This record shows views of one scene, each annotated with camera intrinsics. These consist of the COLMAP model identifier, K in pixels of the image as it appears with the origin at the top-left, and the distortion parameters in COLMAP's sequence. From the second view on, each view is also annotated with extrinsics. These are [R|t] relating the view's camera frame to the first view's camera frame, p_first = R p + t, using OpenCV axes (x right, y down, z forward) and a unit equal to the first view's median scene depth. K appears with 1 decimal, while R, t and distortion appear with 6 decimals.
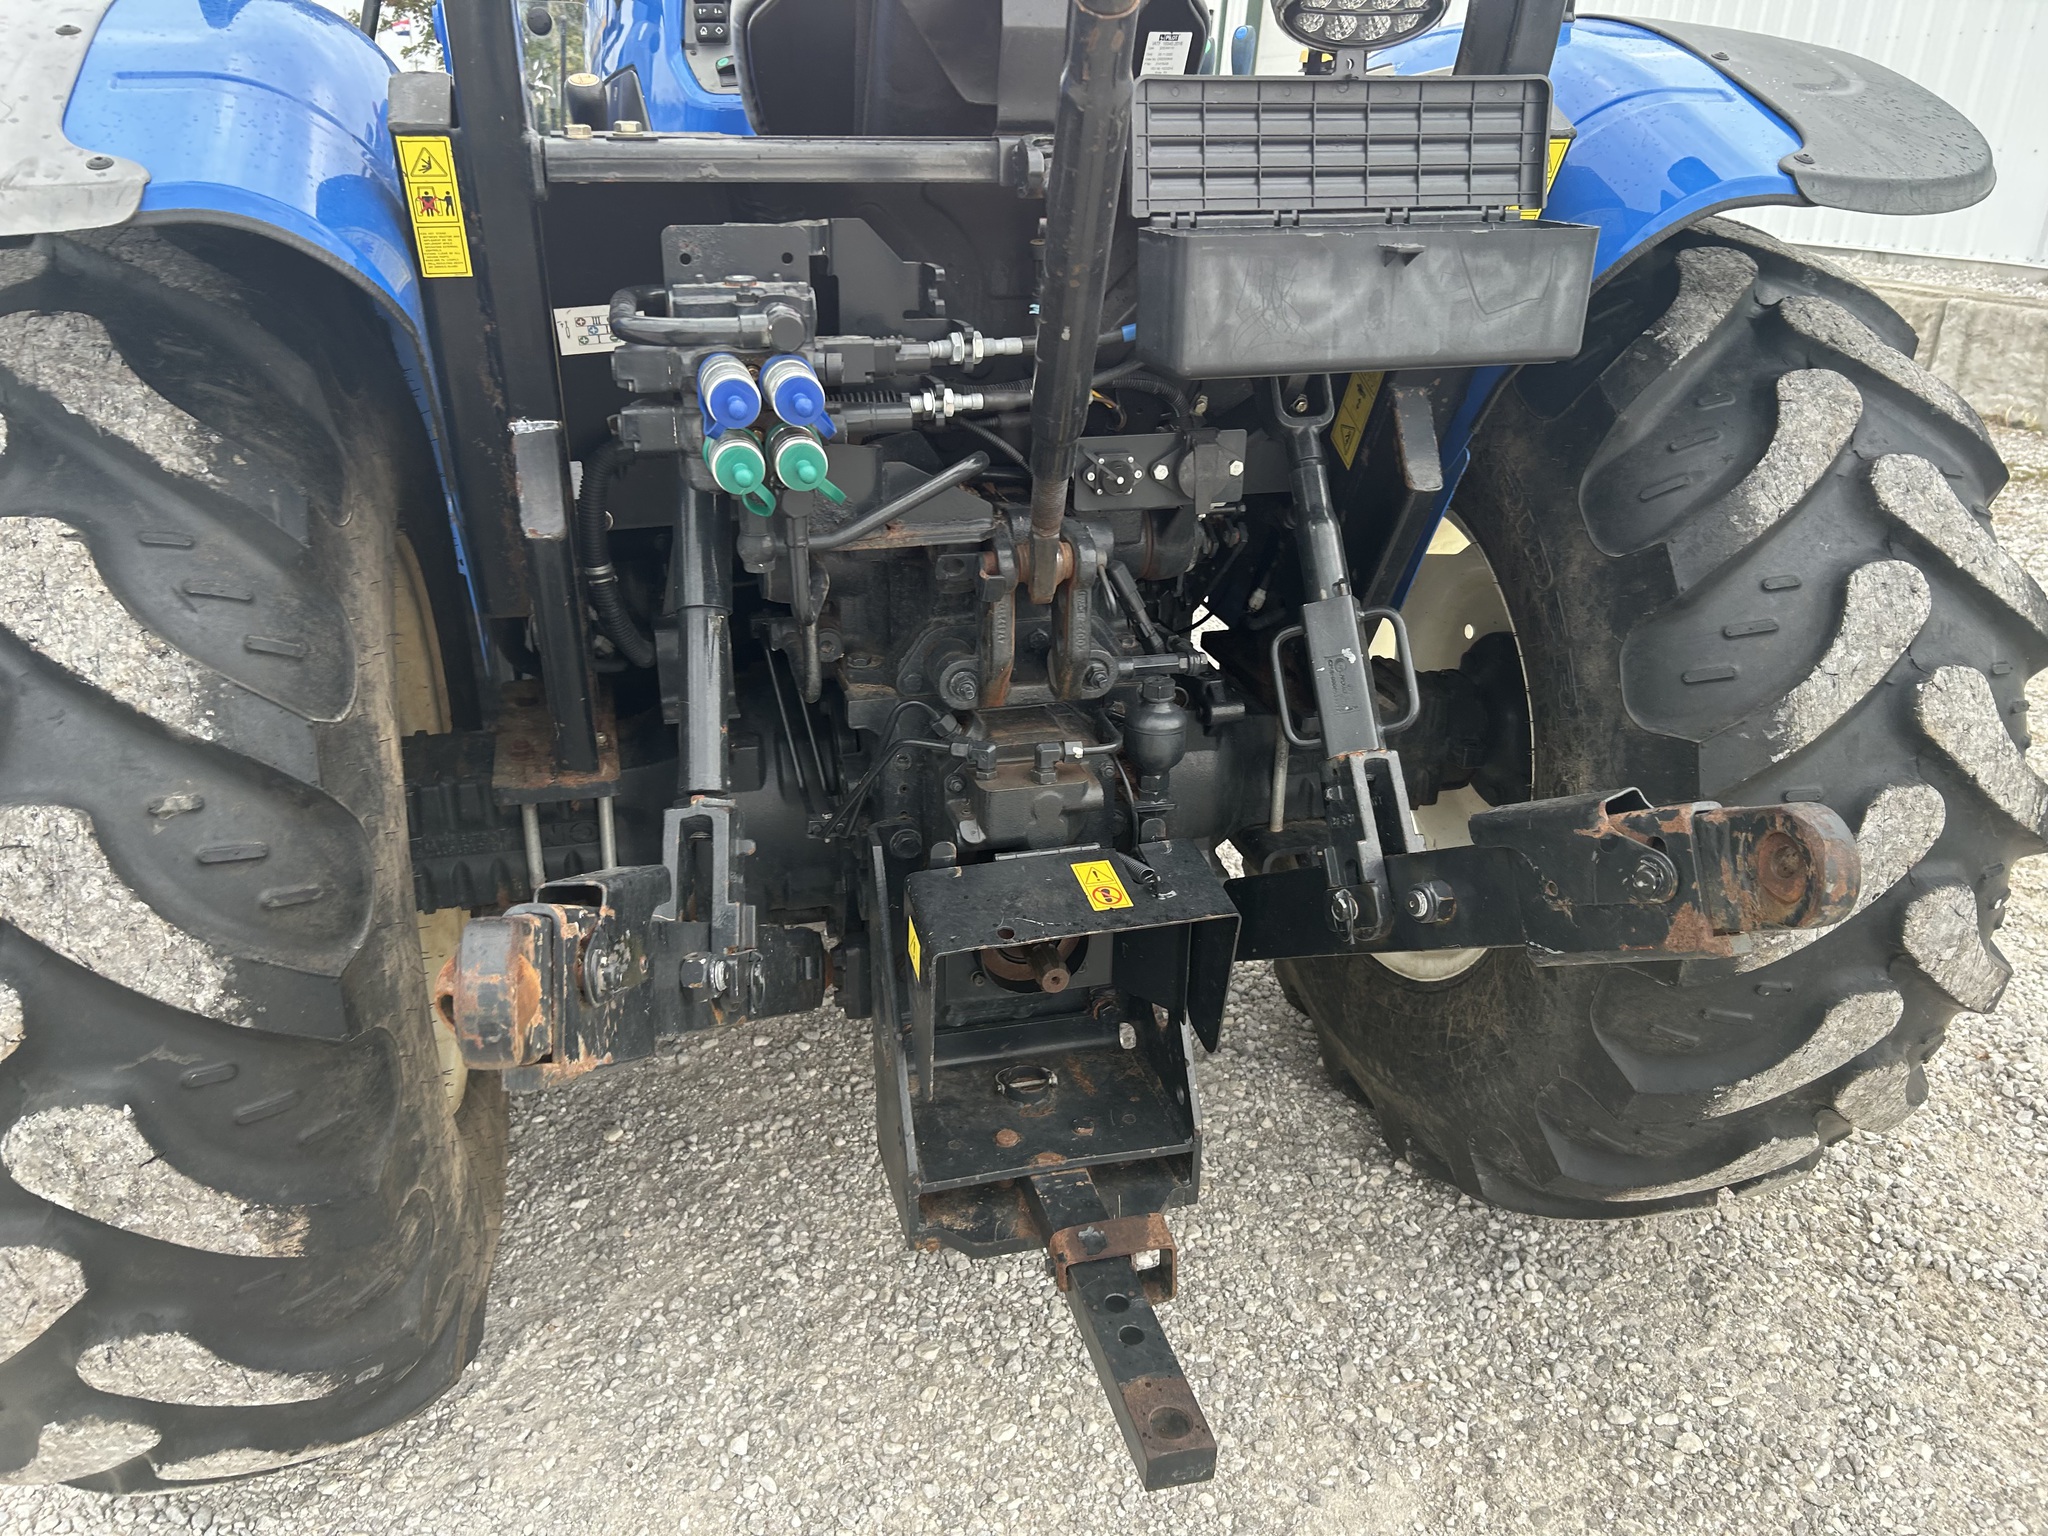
lens RADIAL K [[1551.4, 0, 1016.4], [0, 1551.4, 770.1], [0, 0, 1]] dist [0.042546, -0.045217]
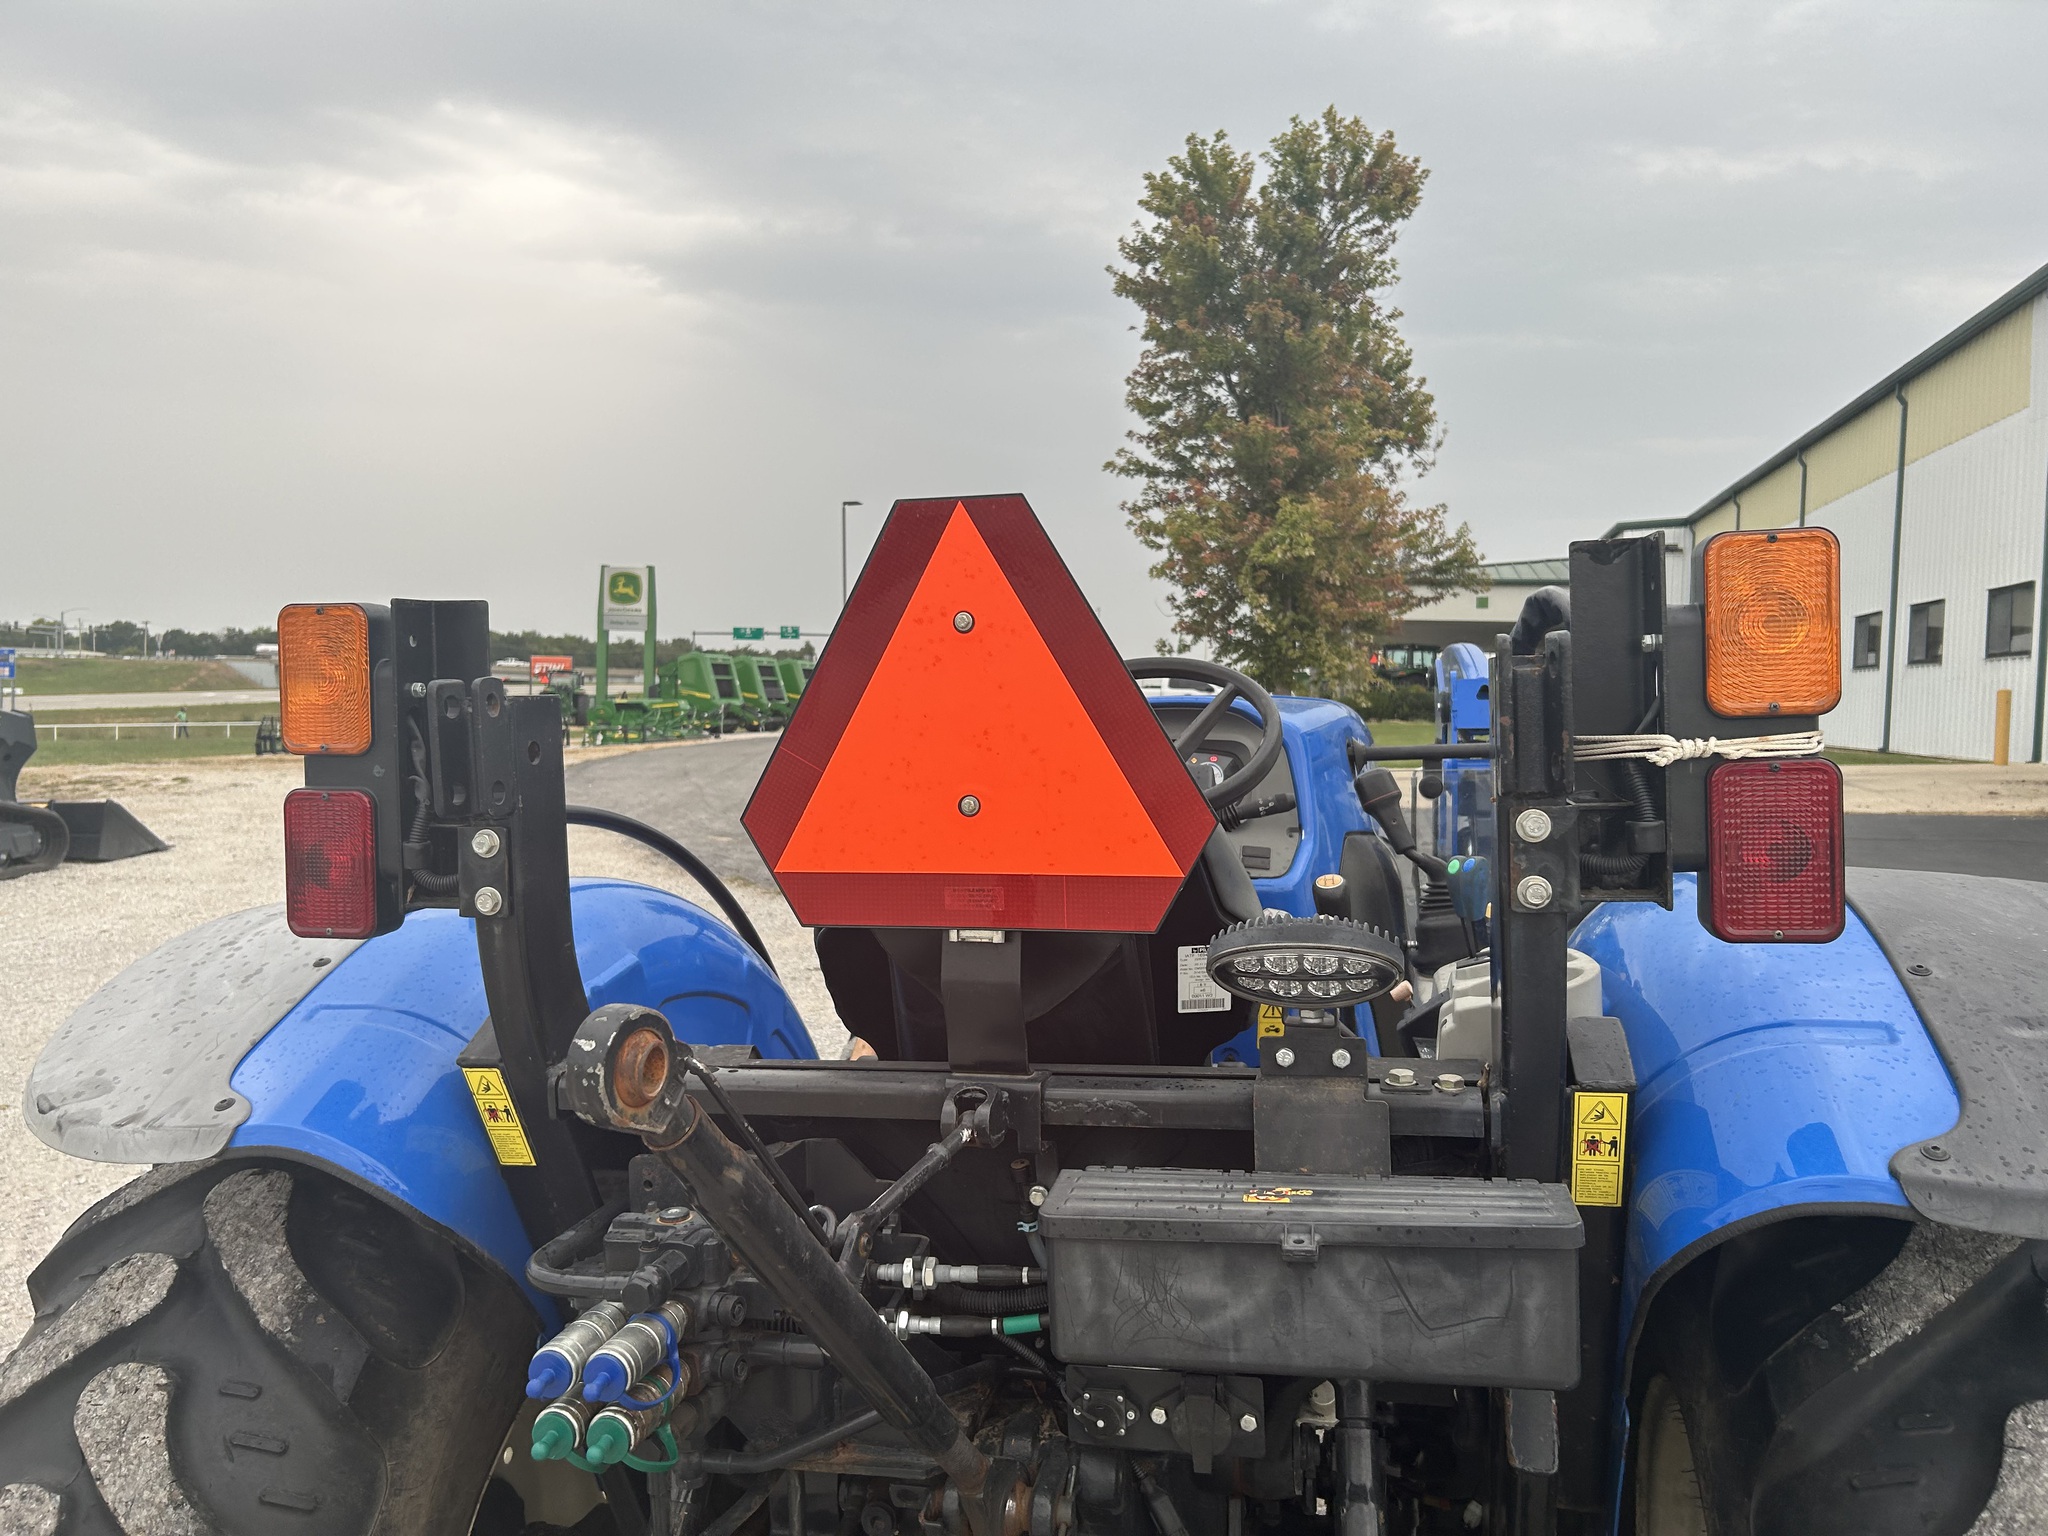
lens RADIAL K [[1551.4, 0, 1016.4], [0, 1551.4, 770.1], [0, 0, 1]] dist [0.042546, -0.045217]
pose [[0.883680, -0.014926, -0.467853, 0.434692], [-0.144597, 0.941904, -0.303164, -0.250049], [0.445198, 0.335550, 0.830184, 0.087161]]
